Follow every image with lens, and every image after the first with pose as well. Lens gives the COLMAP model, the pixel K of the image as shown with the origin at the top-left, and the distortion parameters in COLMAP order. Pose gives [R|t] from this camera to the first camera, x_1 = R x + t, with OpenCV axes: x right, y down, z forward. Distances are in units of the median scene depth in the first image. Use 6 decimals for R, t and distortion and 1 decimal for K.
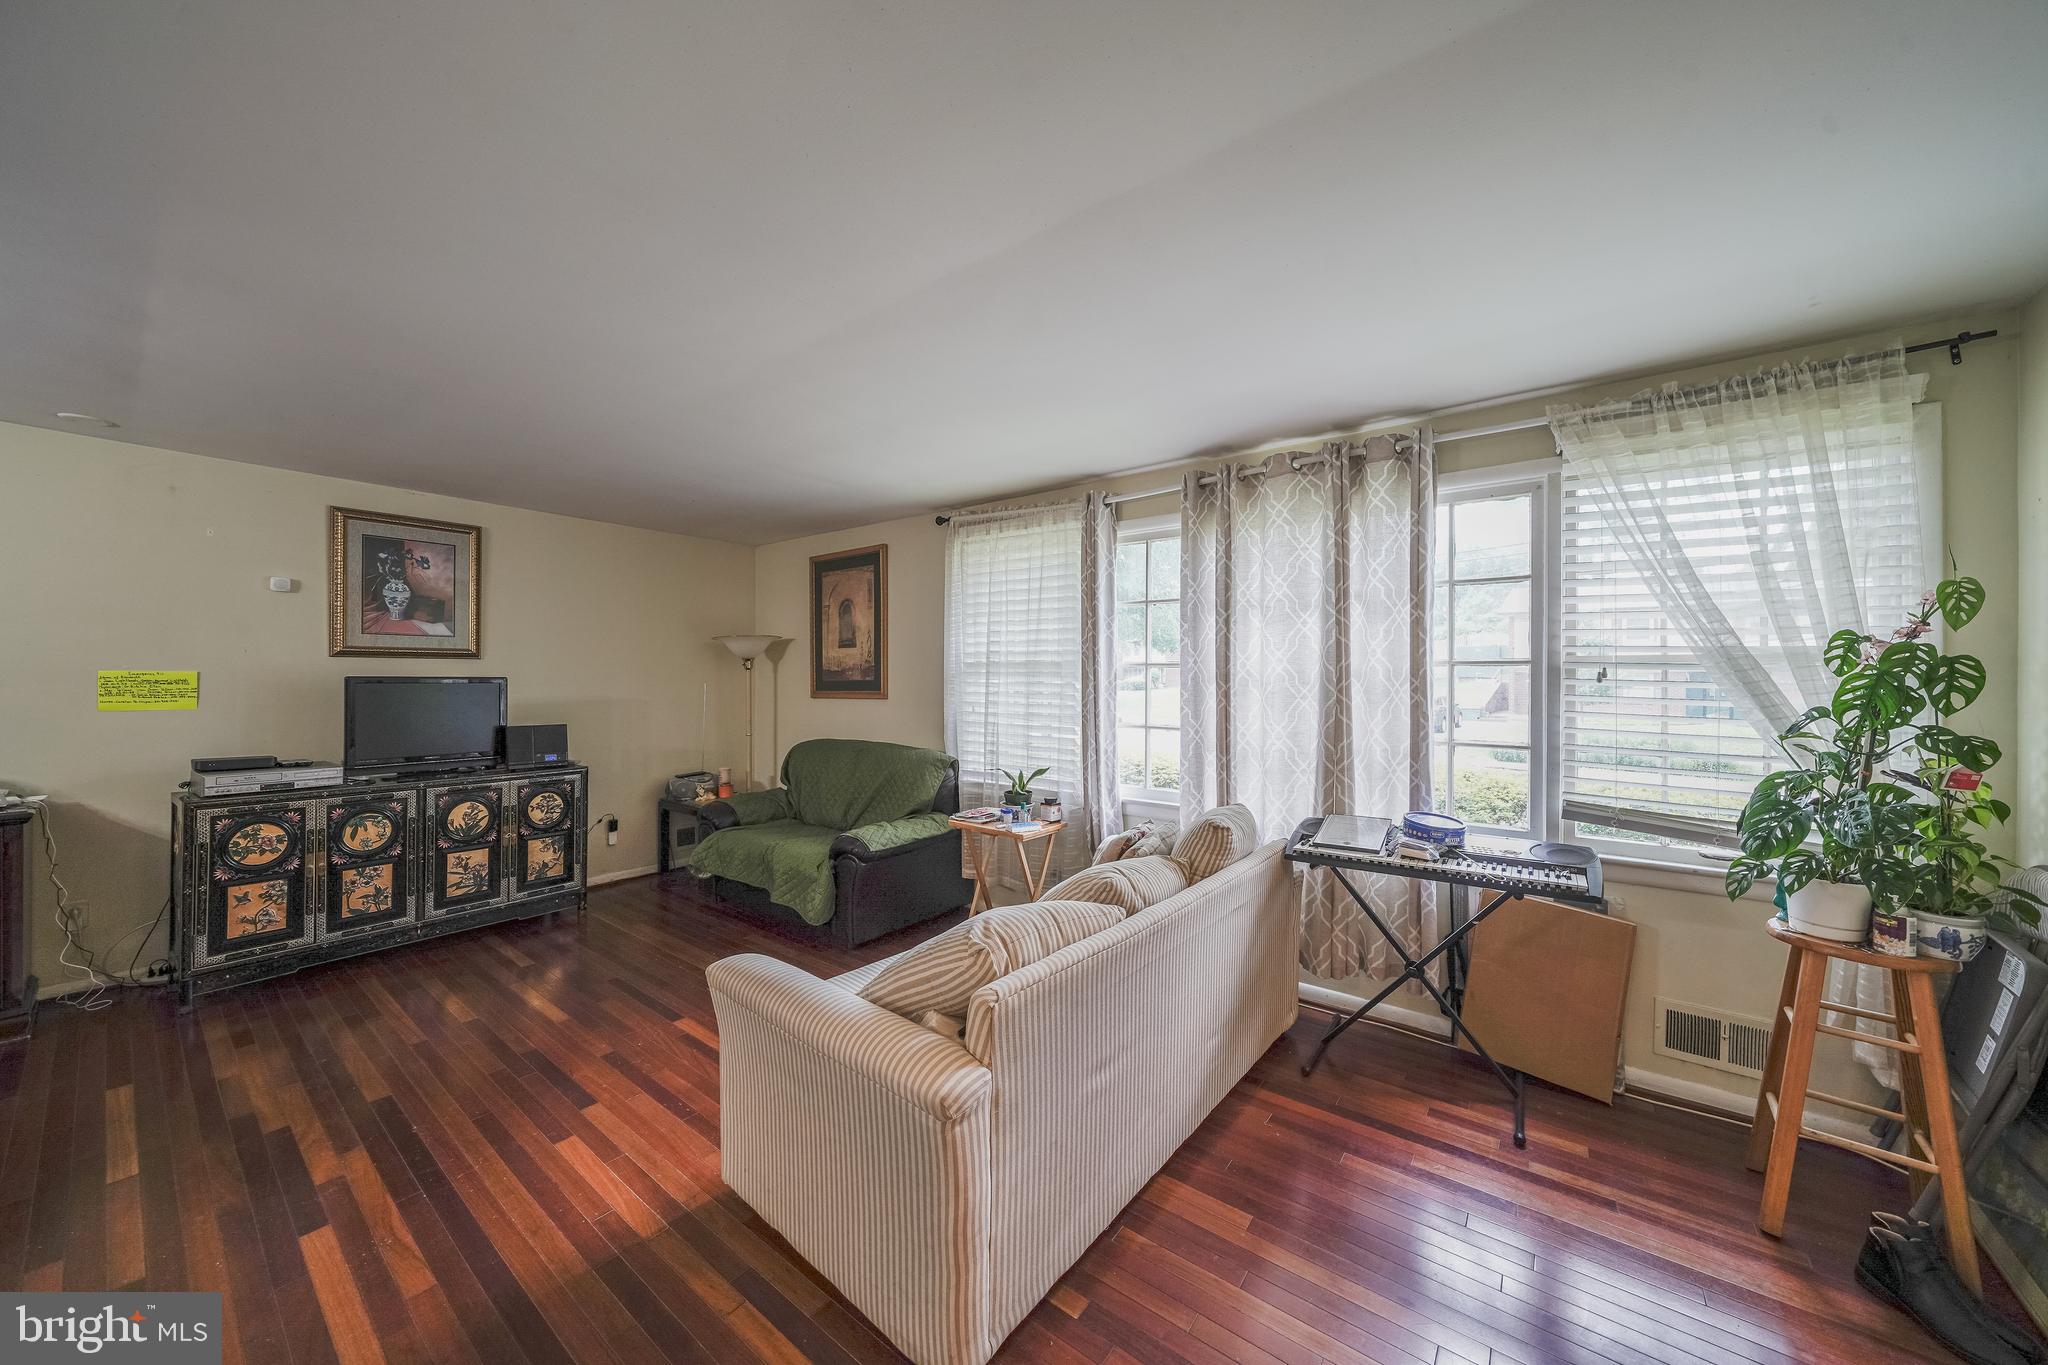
lens RADIAL K [[698.1, 0, 1033.3], [0, 698.1, 677.1], [0, 0, 1]] dist [-0.007701, 0.000997]
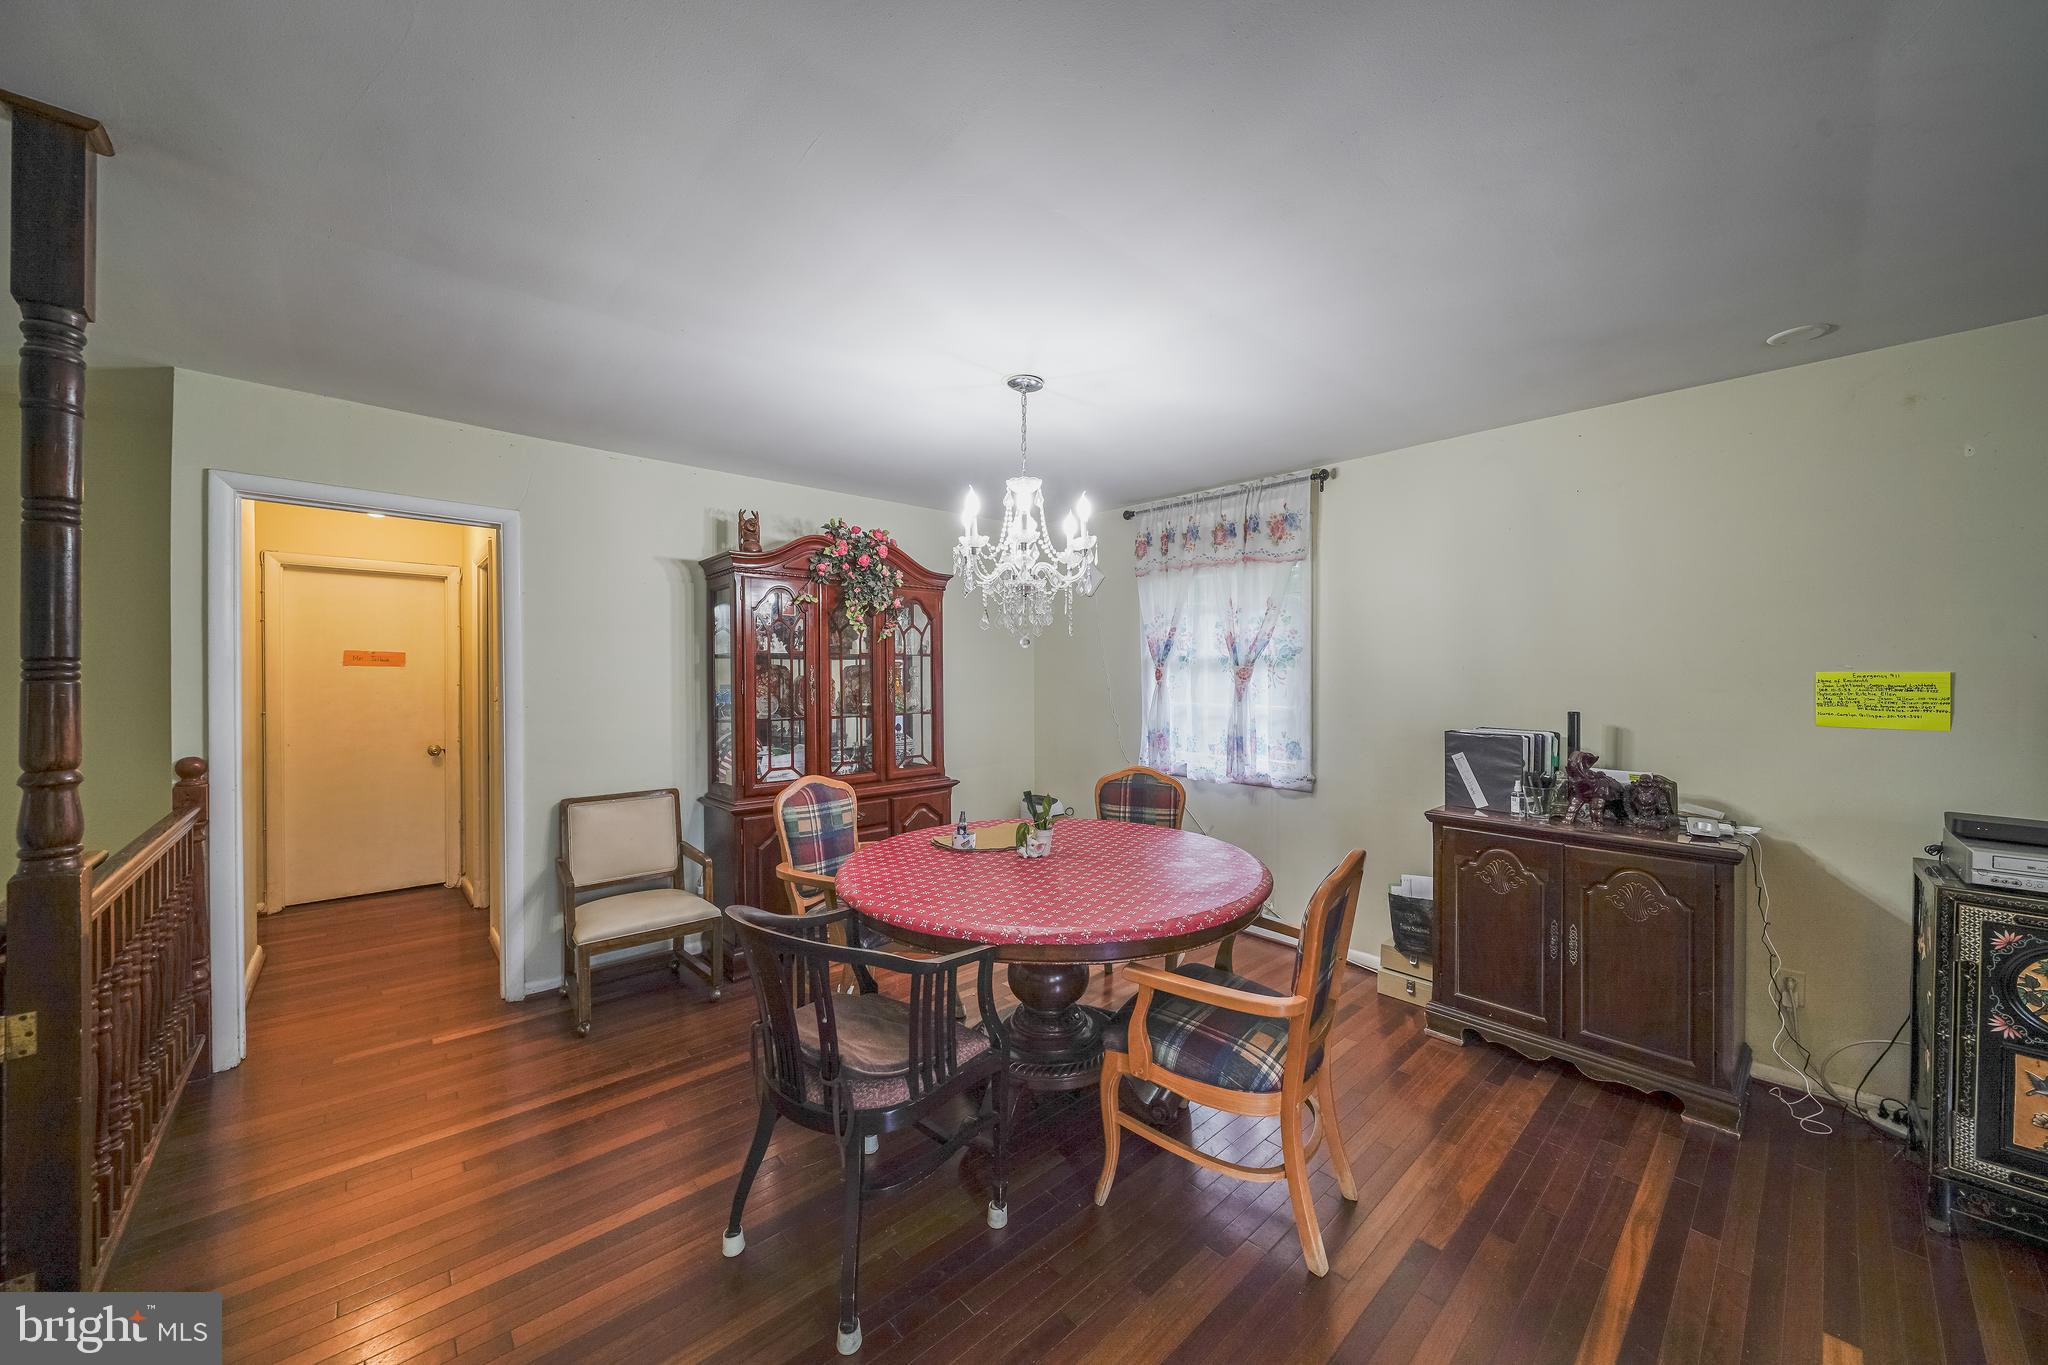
lens RADIAL K [[734.9, 0, 1040.7], [0, 734.9, 673.6], [0, 0, 1]] dist [-0.003718, 0.000223]
pose [[-0.179991, -0.003177, -0.983663, -0.436237], [0.000028, 0.999995, -0.003234, -0.005034], [0.983668, -0.000610, -0.179990, 0.326530]]
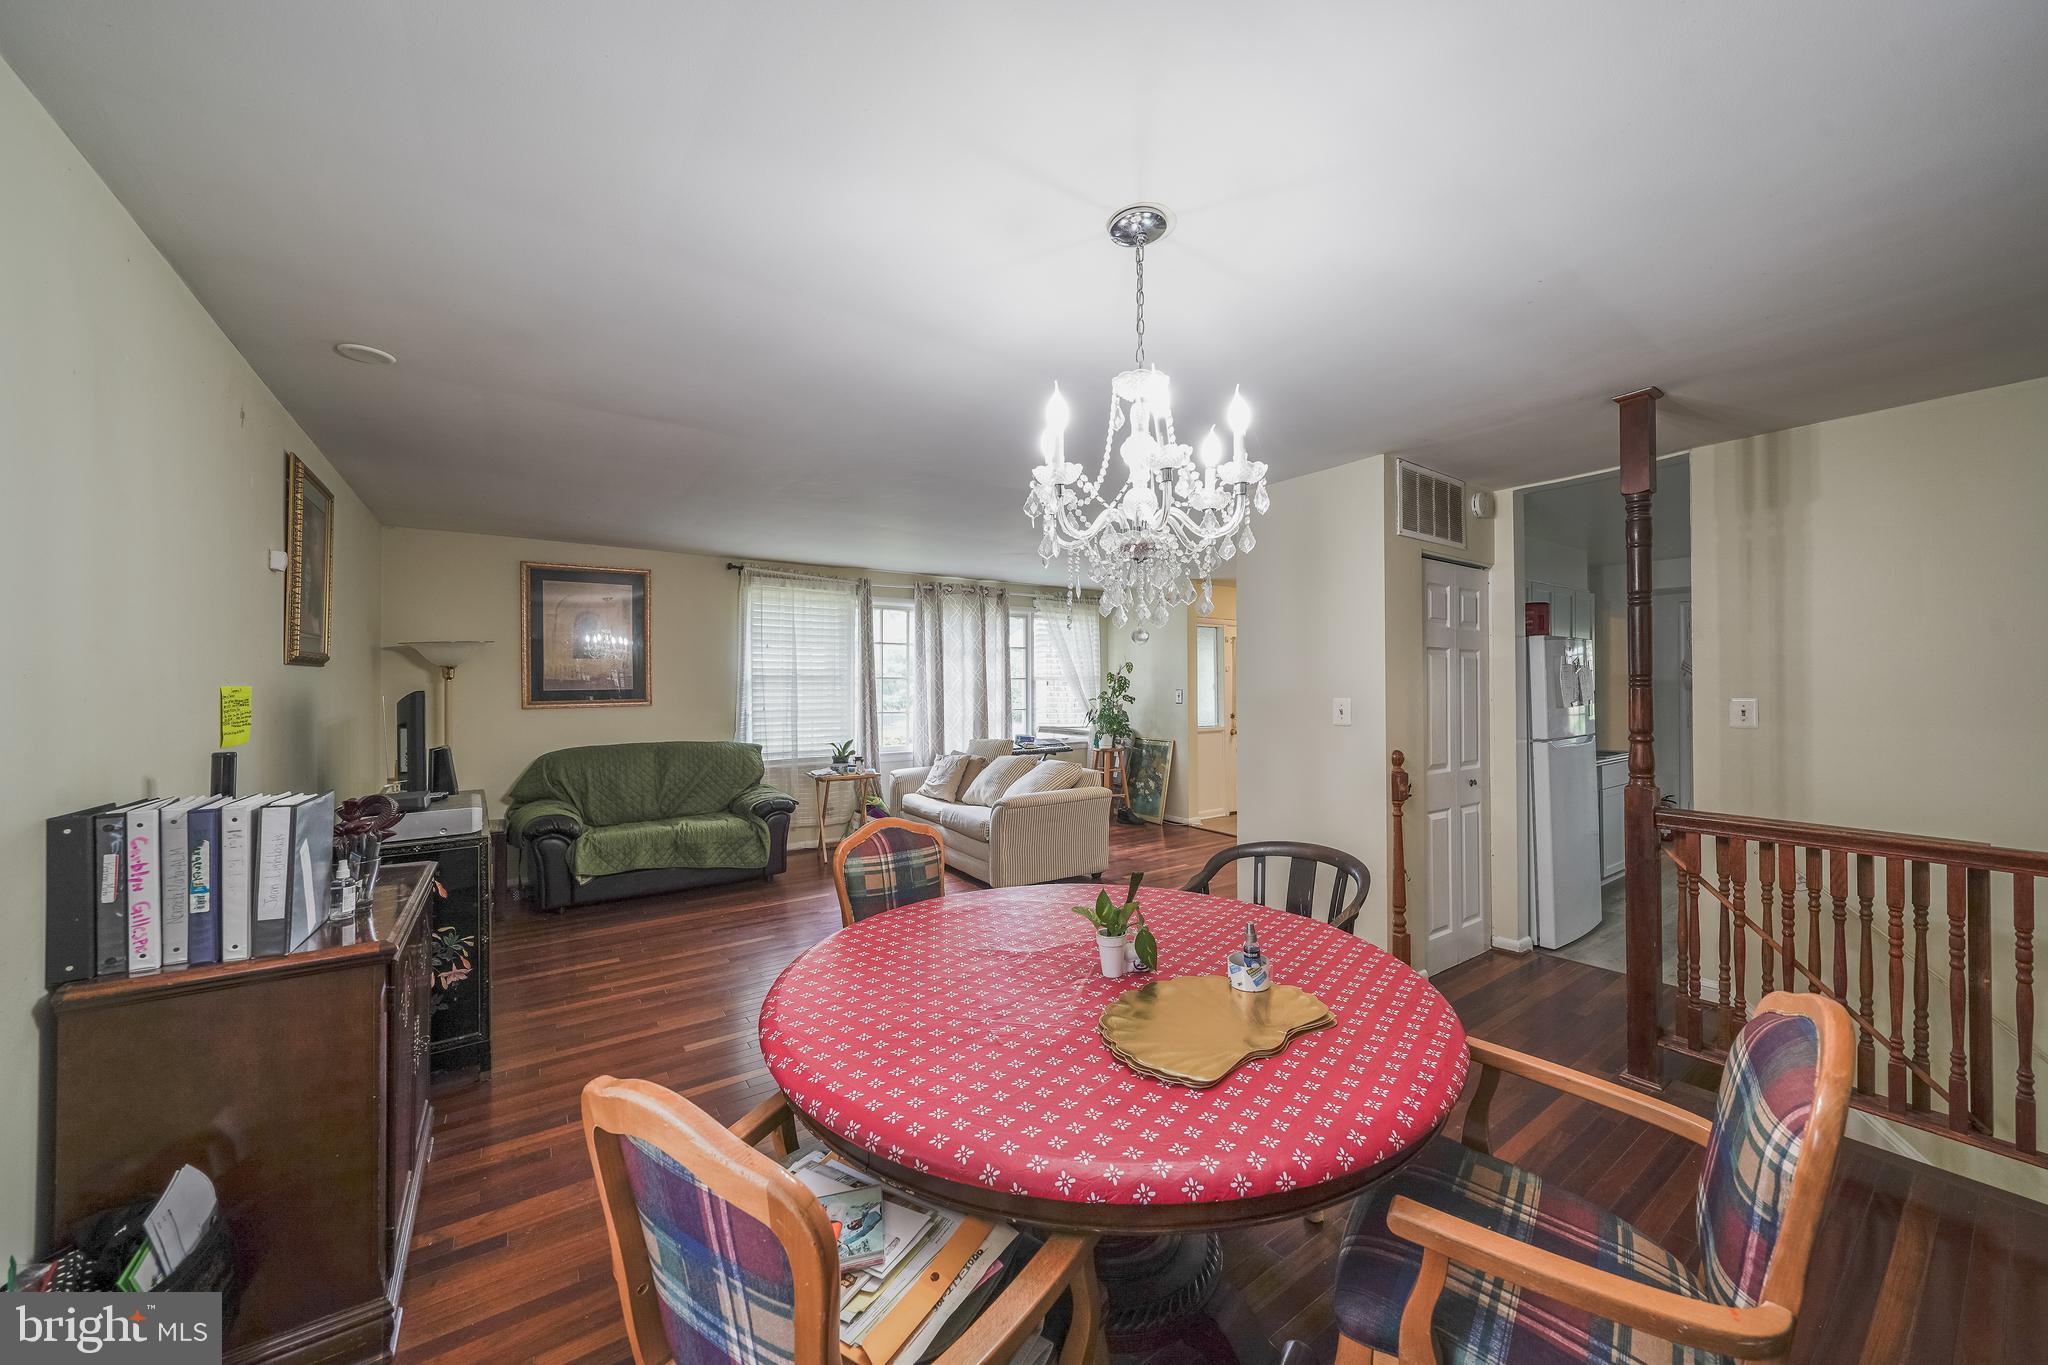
lens RADIAL K [[734.9, 0, 1037.7], [0, 734.9, 676.3], [0, 0, 1]] dist [-0.003718, 0.000223]
pose [[0.296856, 0.004196, 0.954913, -1.851115], [0.003668, 0.999978, -0.005535, -0.012971], [-0.954915, 0.005146, 0.296834, 0.066792]]
